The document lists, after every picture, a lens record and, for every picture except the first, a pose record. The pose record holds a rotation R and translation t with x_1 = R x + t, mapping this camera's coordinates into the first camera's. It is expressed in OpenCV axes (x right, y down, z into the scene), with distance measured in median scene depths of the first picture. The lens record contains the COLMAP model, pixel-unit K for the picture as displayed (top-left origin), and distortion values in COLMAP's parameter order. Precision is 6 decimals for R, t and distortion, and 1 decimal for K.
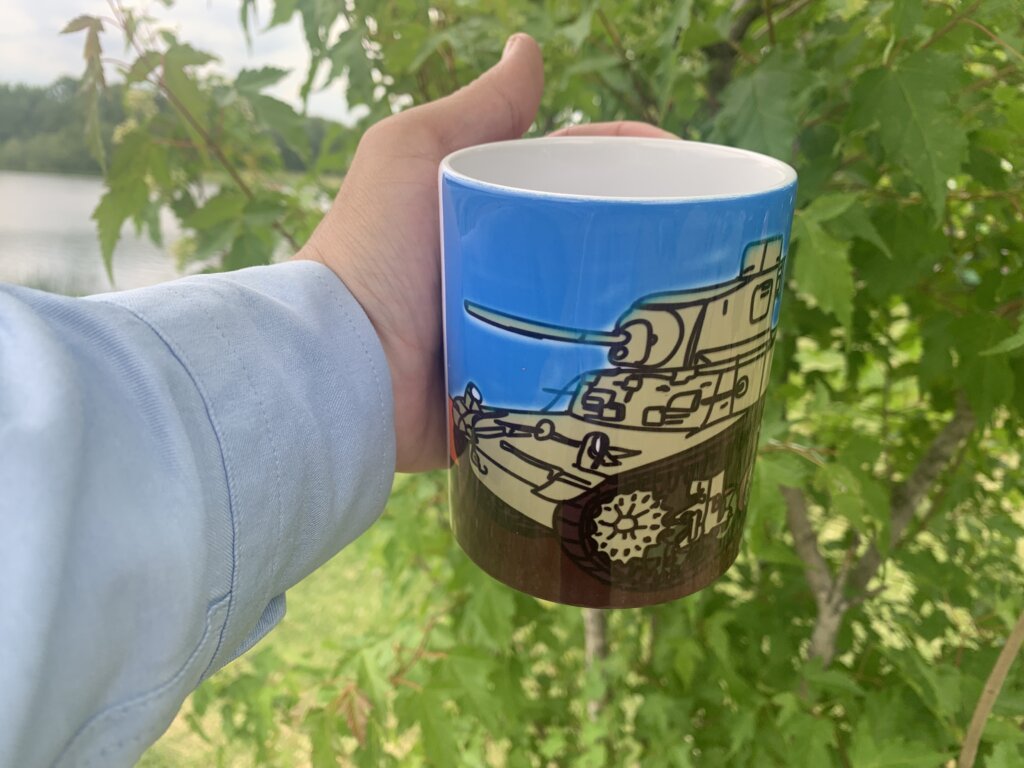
lens RADIAL K [[785.5, 0, 512.0], [0, 785.5, 384.0], [0, 0, 1]] dist [-0.003136, 0.003530]
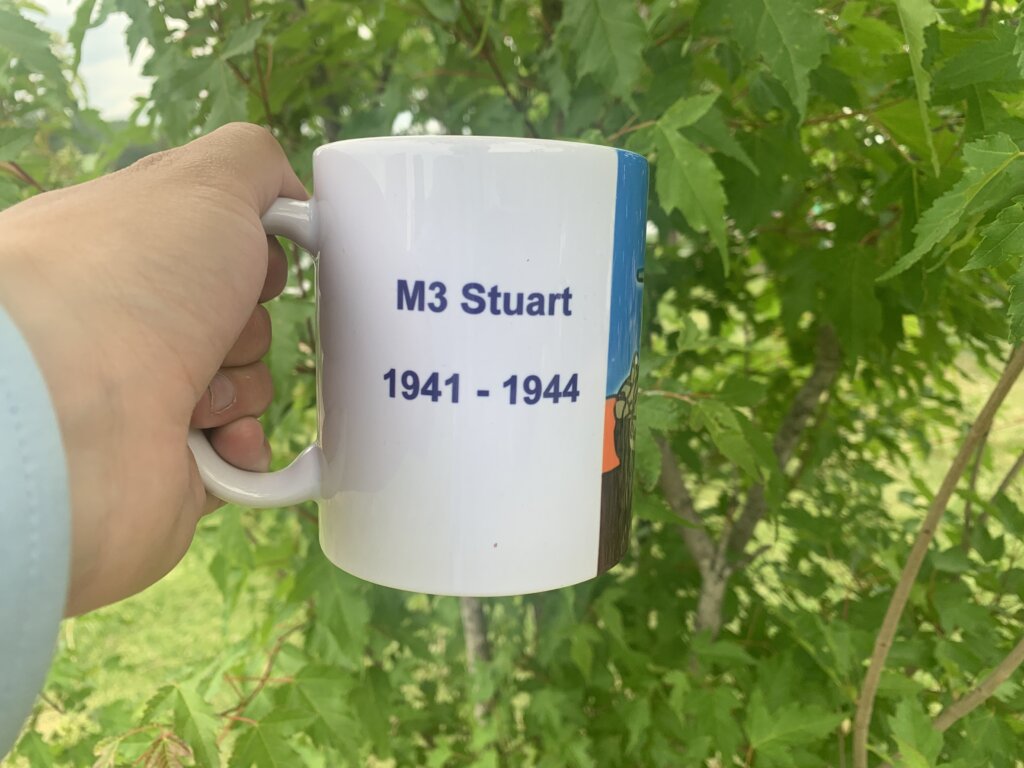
lens RADIAL K [[759.8, 0, 512.0], [0, 759.8, 384.0], [0, 0, 1]] dist [0.011626, 0.006710]
pose [[0.985532, -0.075011, 0.151984, 0.036548], [0.075950, 0.997112, -0.000372, 0.031439], [-0.151517, 0.011909, 0.988383, 0.107123]]
